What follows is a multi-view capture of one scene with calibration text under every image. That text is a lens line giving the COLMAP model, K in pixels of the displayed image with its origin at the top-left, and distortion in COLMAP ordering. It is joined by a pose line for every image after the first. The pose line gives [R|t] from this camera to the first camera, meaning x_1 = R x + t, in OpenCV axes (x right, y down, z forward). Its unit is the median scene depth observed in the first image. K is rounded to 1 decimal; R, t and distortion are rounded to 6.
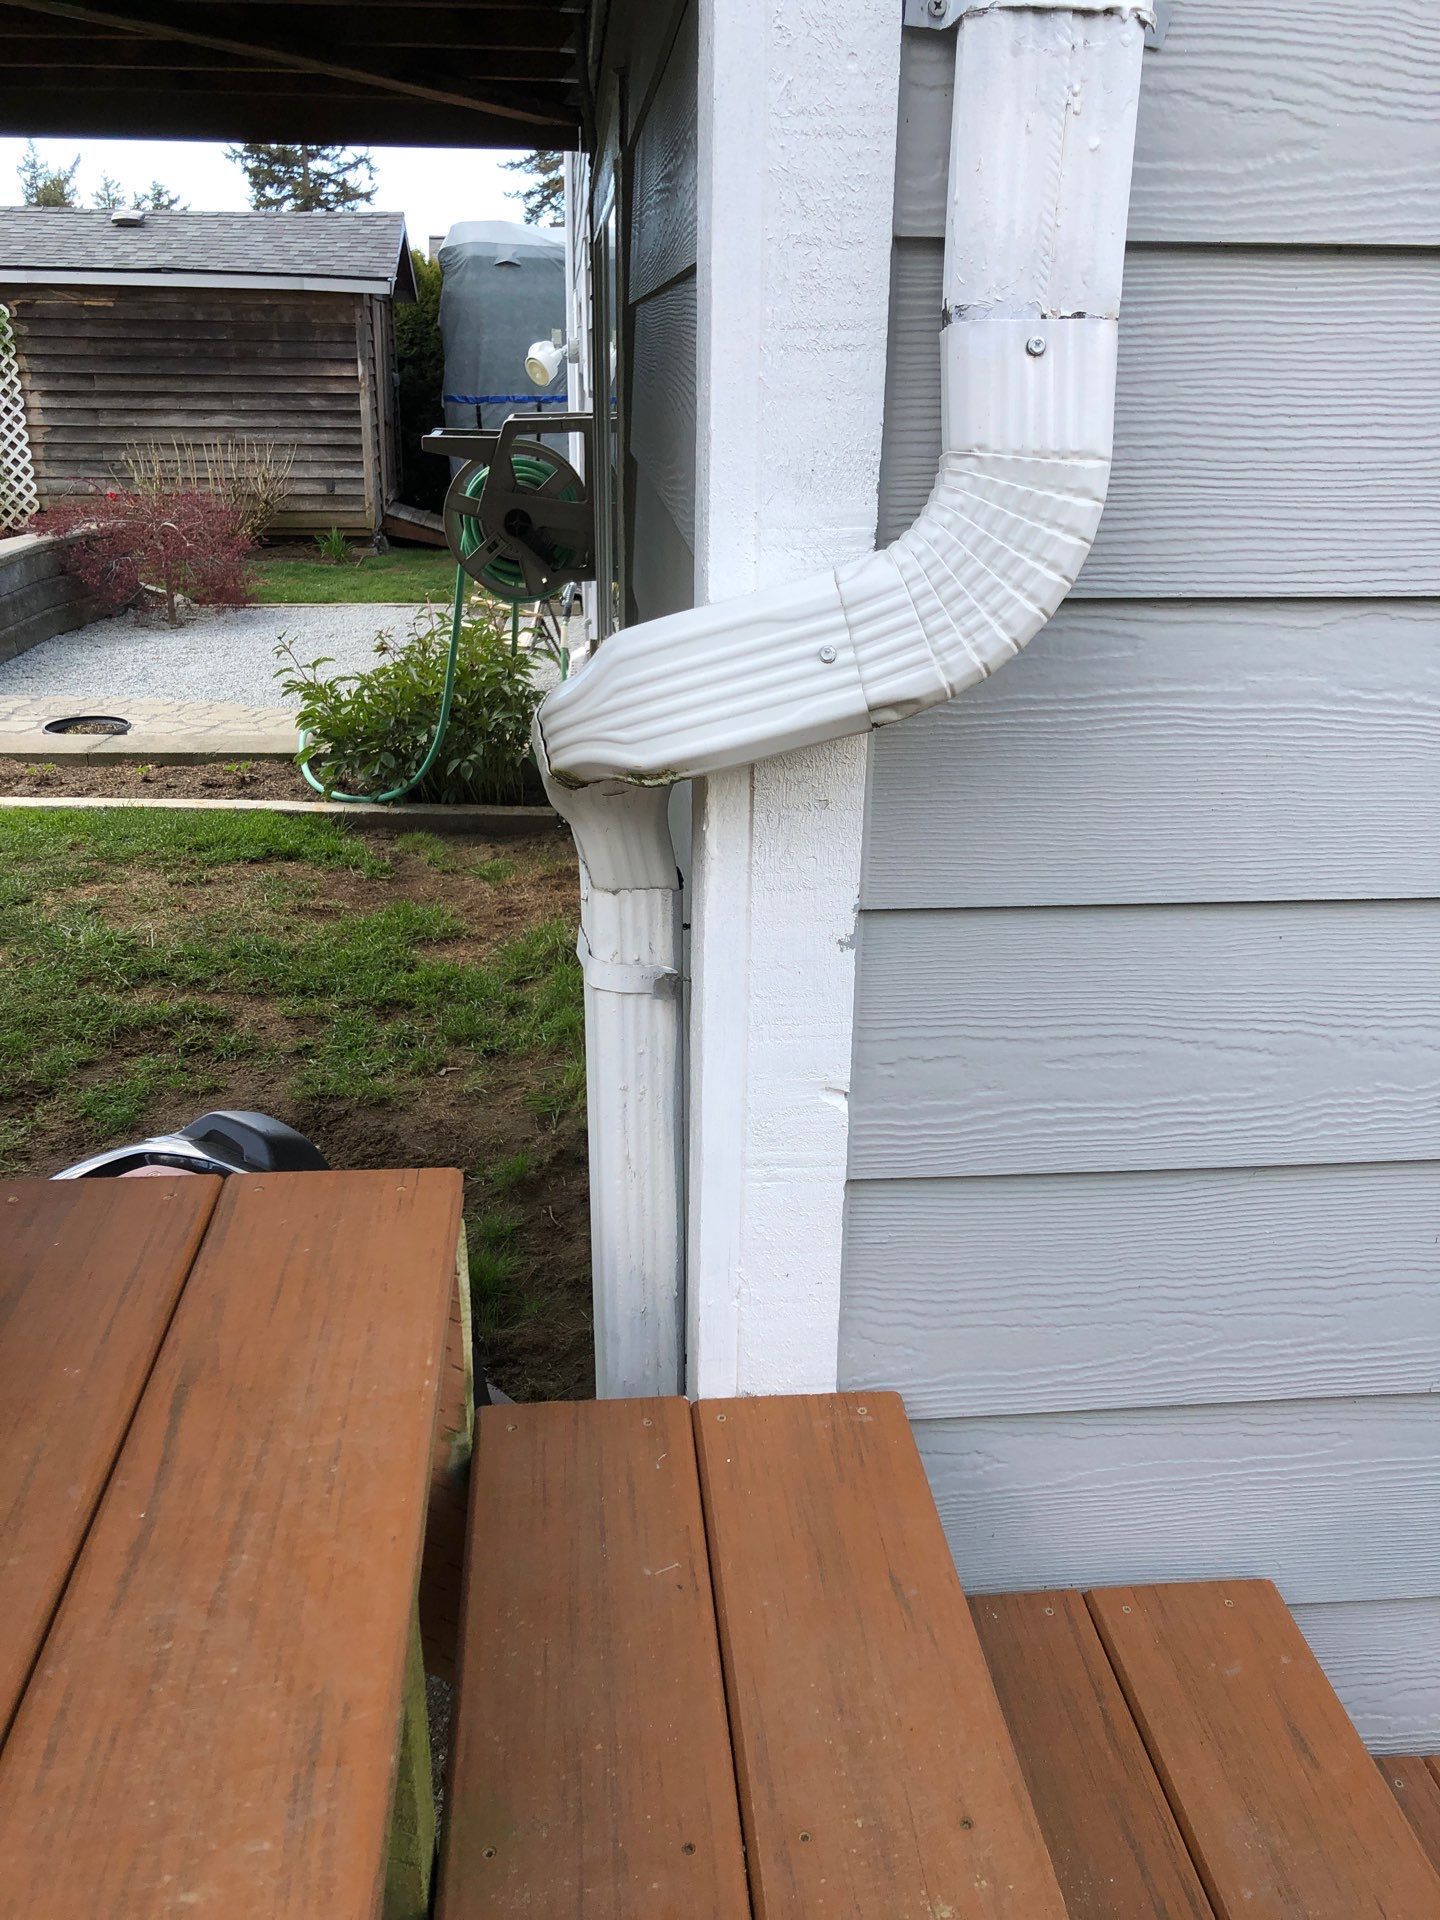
lens RADIAL K [[1575.5, 0, 722.4], [0, 1575.5, 924.6], [0, 0, 1]] dist [0.008635, -0.003331]
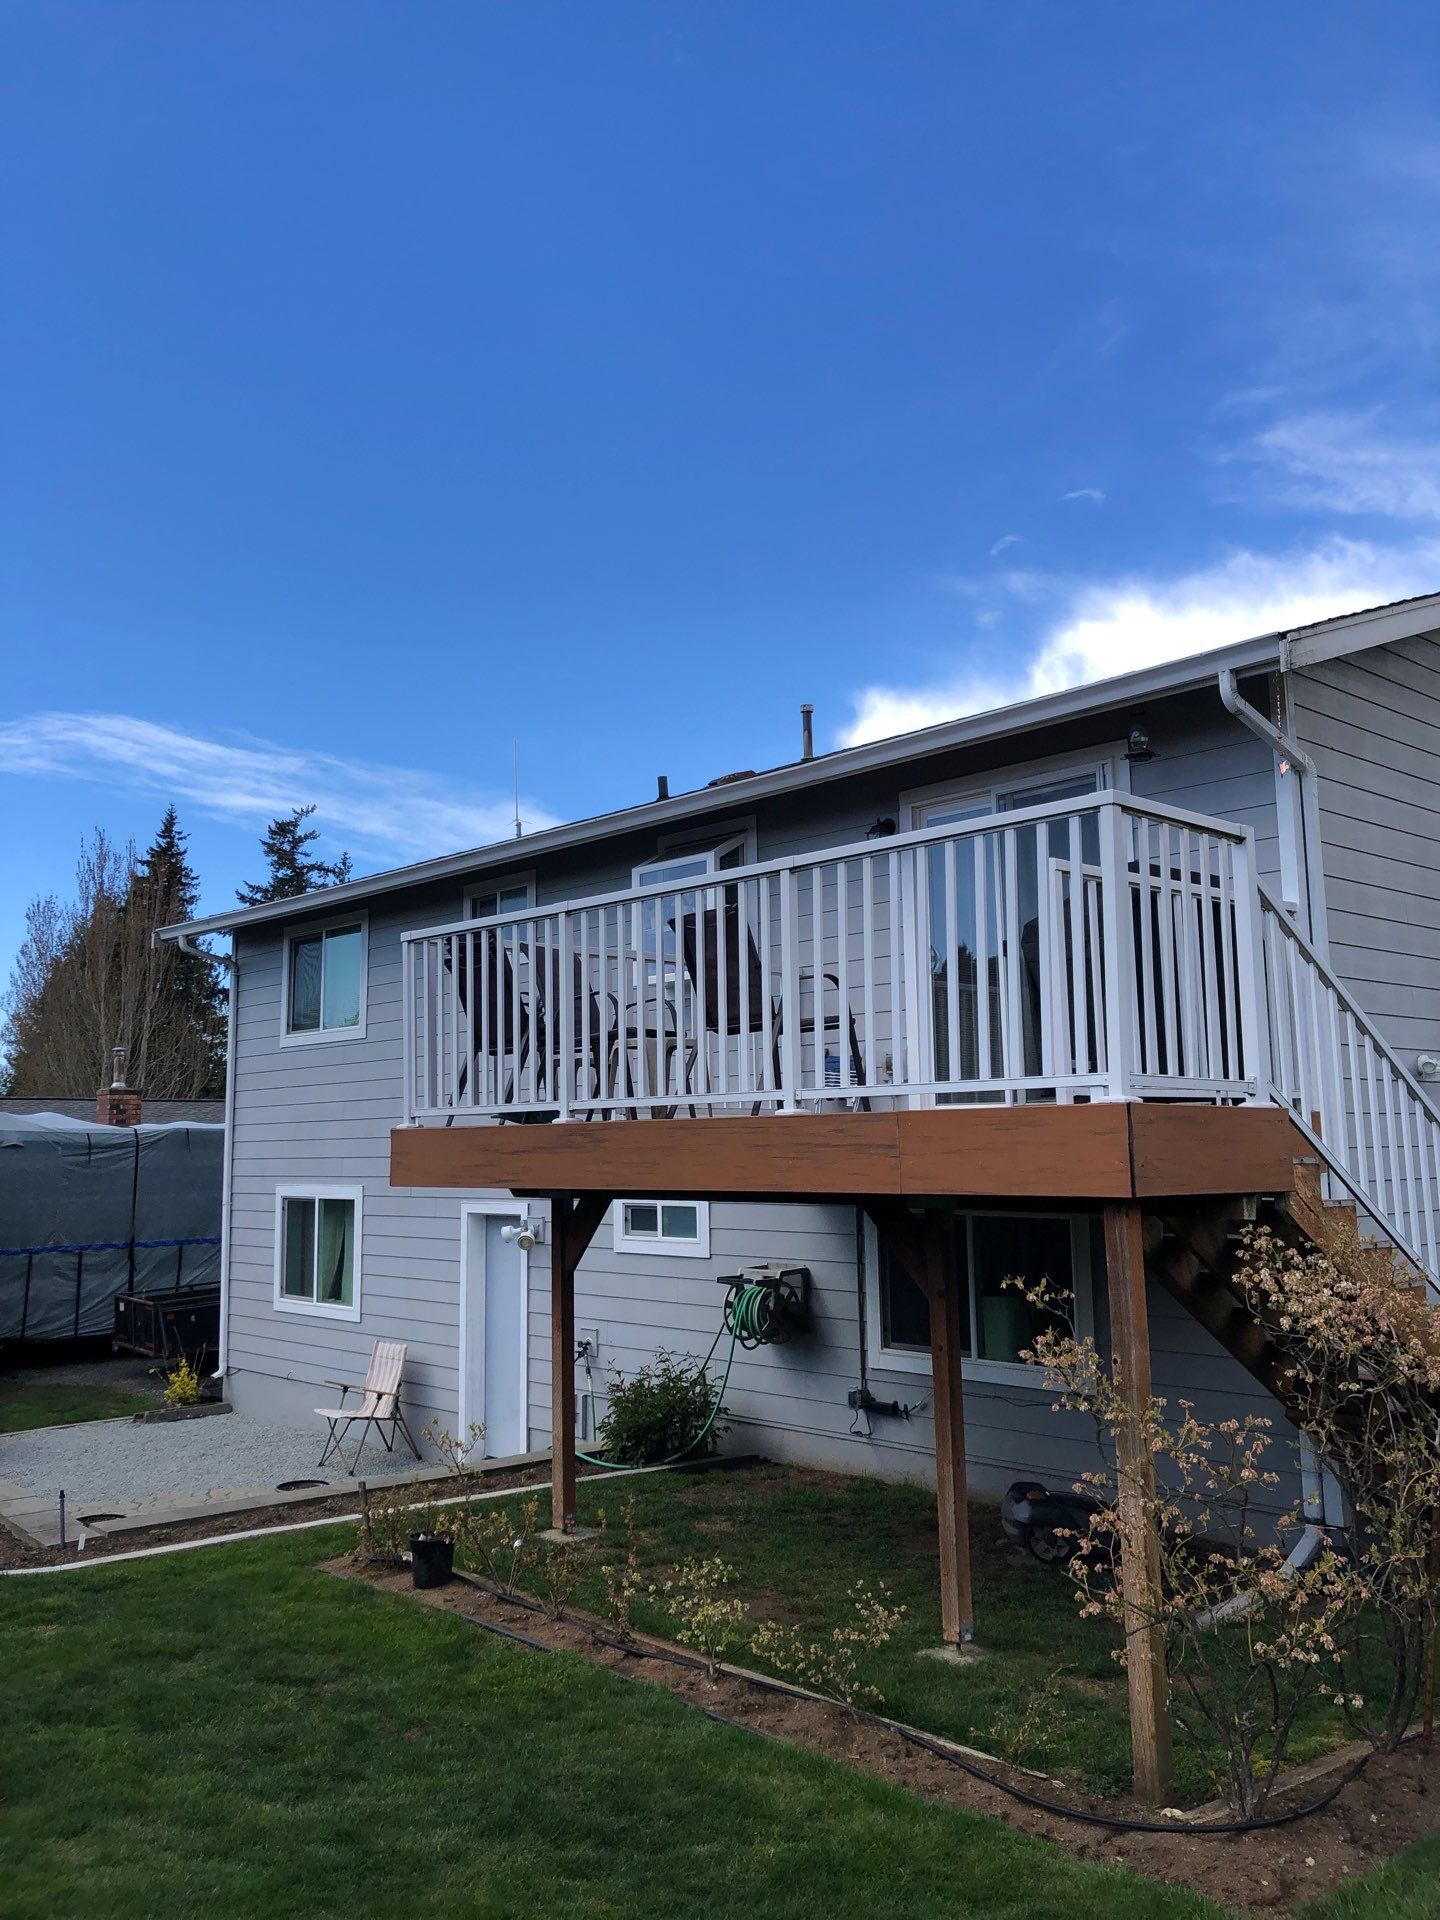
lens RADIAL K [[1575.5, 0, 722.4], [0, 1575.5, 924.6], [0, 0, 1]] dist [0.008635, -0.003331]
pose [[0.801479, 0.059341, 0.595071, -0.464599], [0.228247, 0.889384, -0.396106, 0.043111], [-0.552752, 0.453294, 0.699278, -0.258039]]
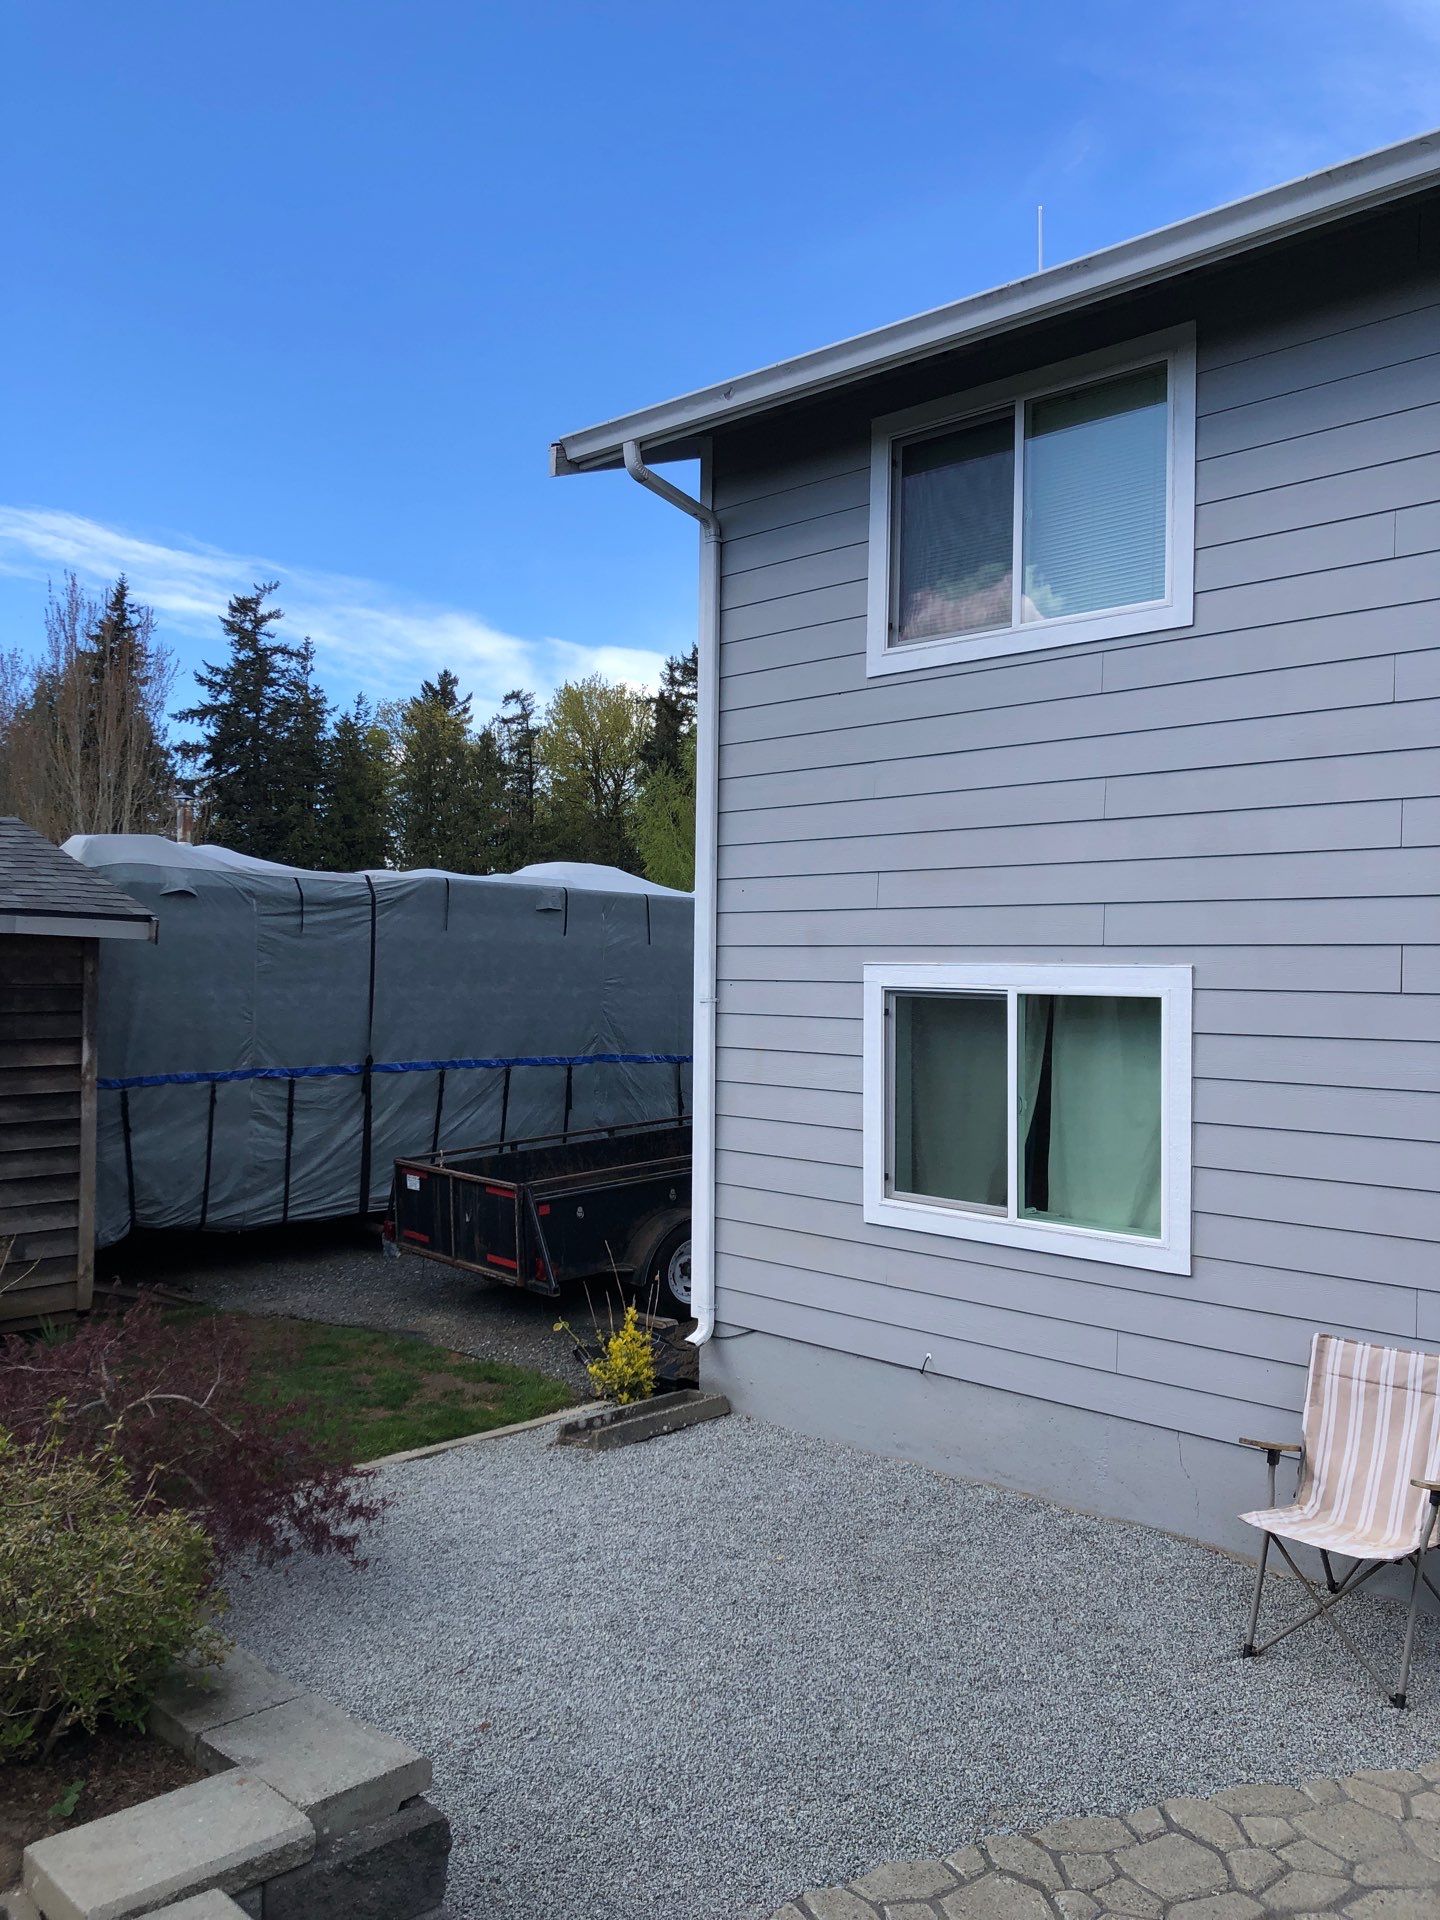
lens RADIAL K [[1575.5, 0, 722.4], [0, 1575.5, 924.6], [0, 0, 1]] dist [0.008635, -0.003331]
pose [[0.774854, 0.008785, 0.632080, -0.416439], [0.218766, 0.934391, -0.281167, -0.170014], [-0.593080, 0.356140, 0.722095, 0.387893]]
